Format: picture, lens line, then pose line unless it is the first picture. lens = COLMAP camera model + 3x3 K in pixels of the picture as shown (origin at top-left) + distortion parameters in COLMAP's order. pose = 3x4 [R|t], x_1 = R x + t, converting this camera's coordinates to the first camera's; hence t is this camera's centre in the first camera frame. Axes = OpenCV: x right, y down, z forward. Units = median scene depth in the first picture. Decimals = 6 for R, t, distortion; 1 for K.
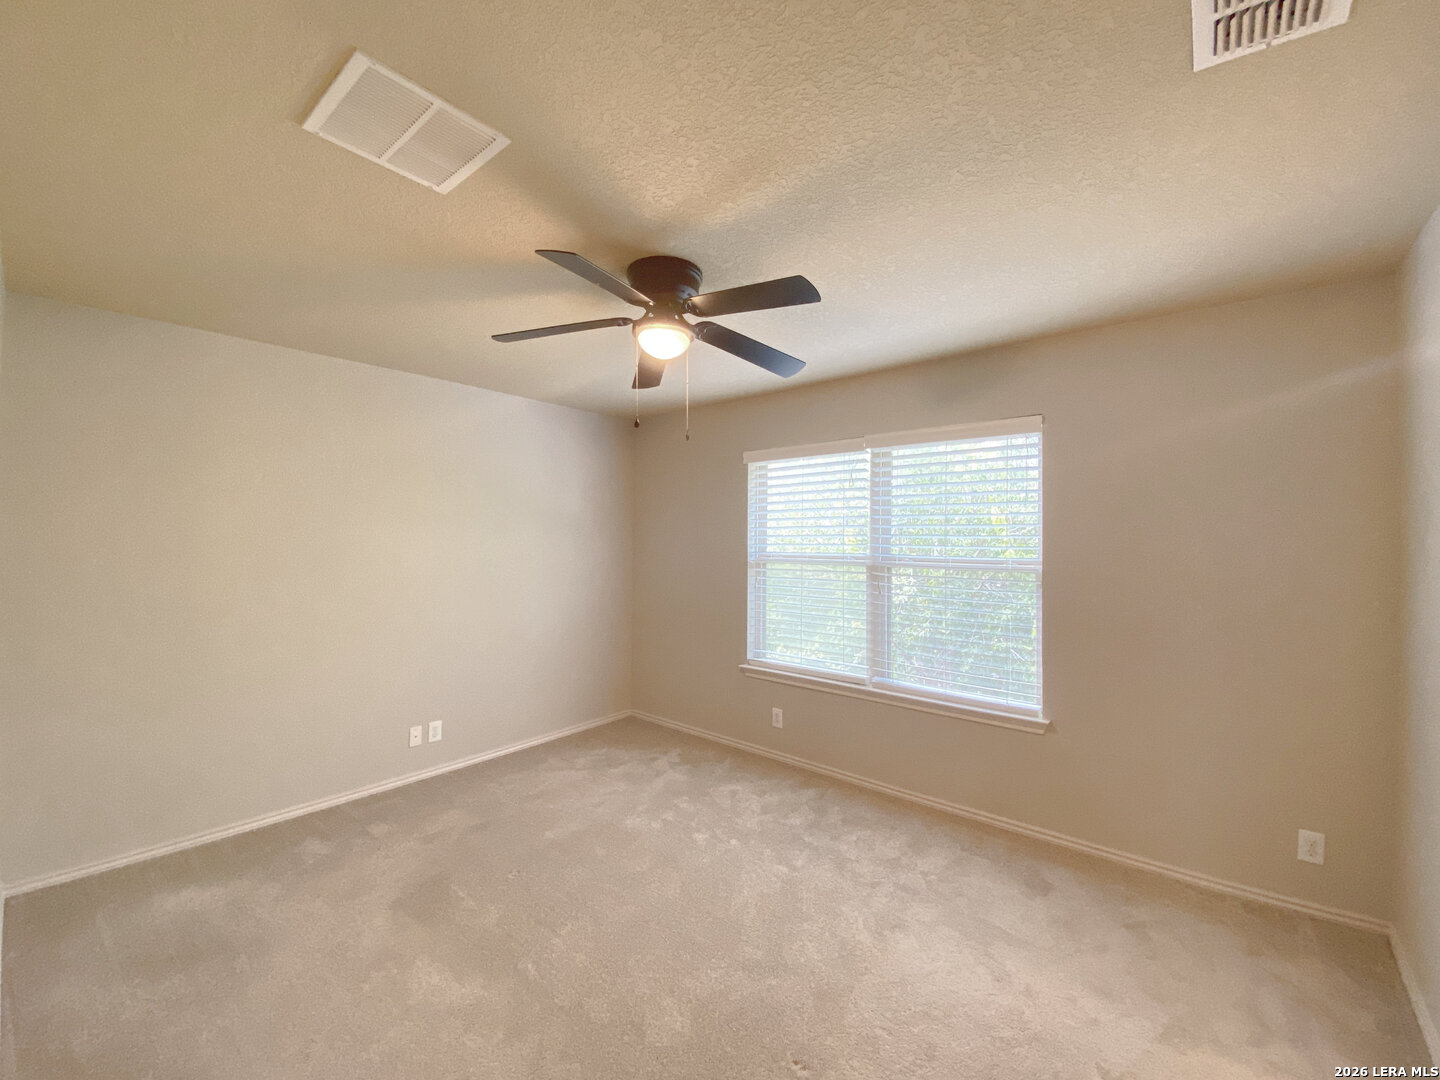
lens RADIAL K [[588.8, 0, 716.9], [0, 588.8, 534.4], [0, 0, 1]] dist [0.017565, -0.017135]
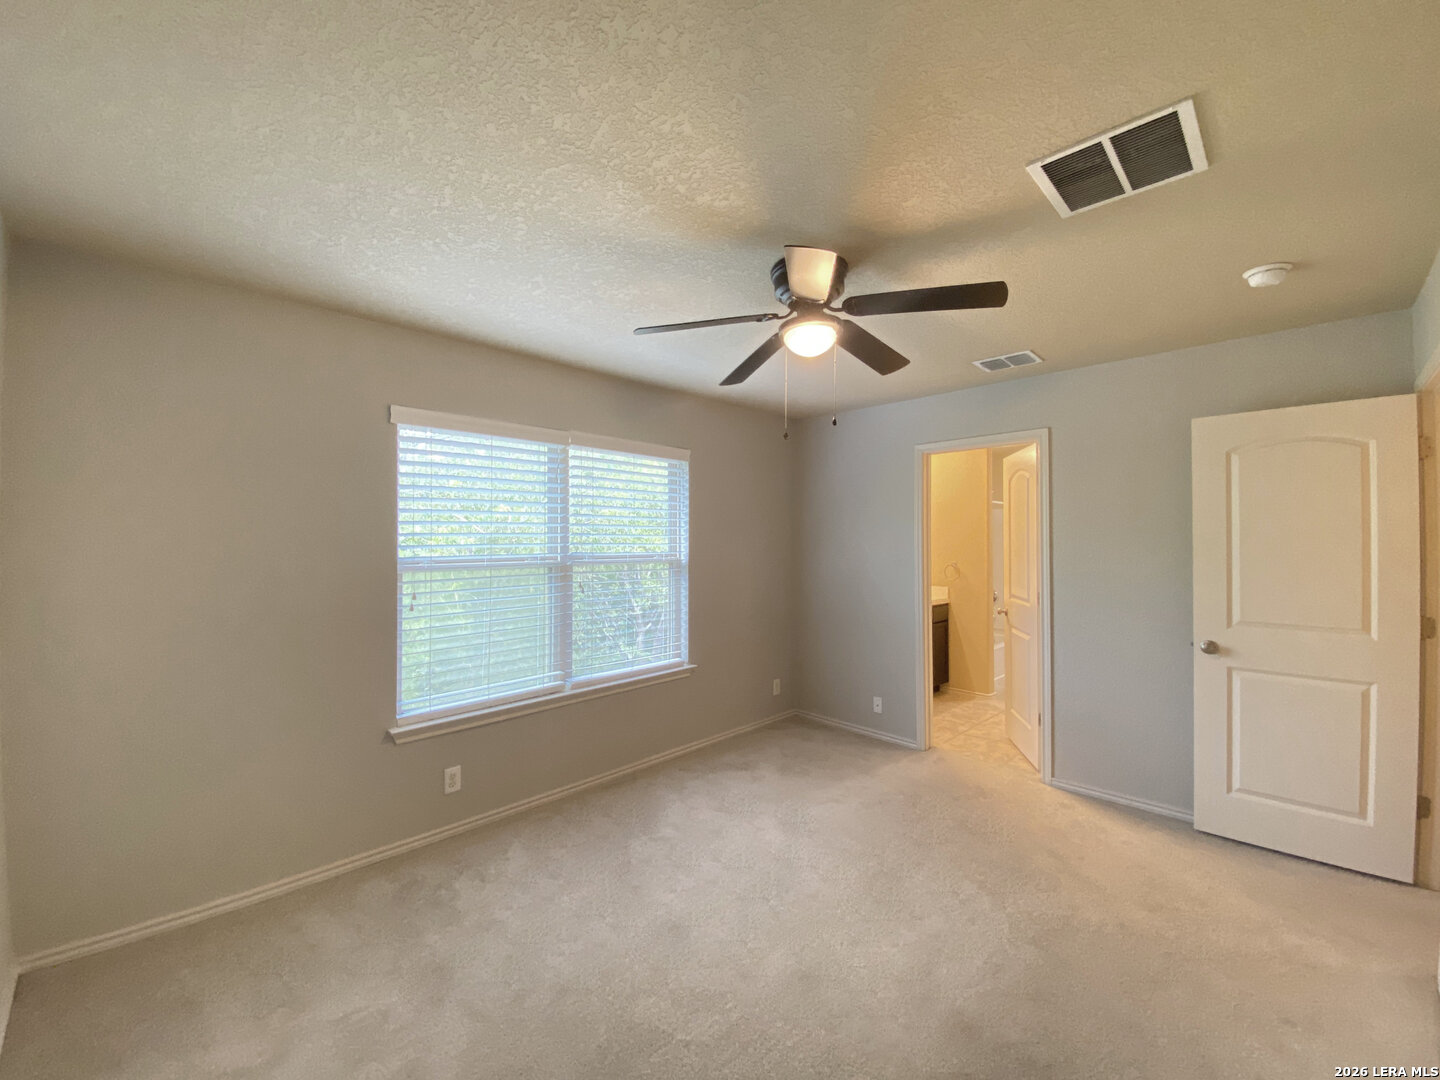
lens RADIAL K [[588.8, 0, 716.9], [0, 588.8, 534.4], [0, 0, 1]] dist [0.017565, -0.017135]
pose [[0.066574, 0.004618, 0.997771, -0.693386], [-0.005647, 0.999975, -0.004251, 0.005160], [-0.997766, -0.005351, 0.066598, 0.696364]]
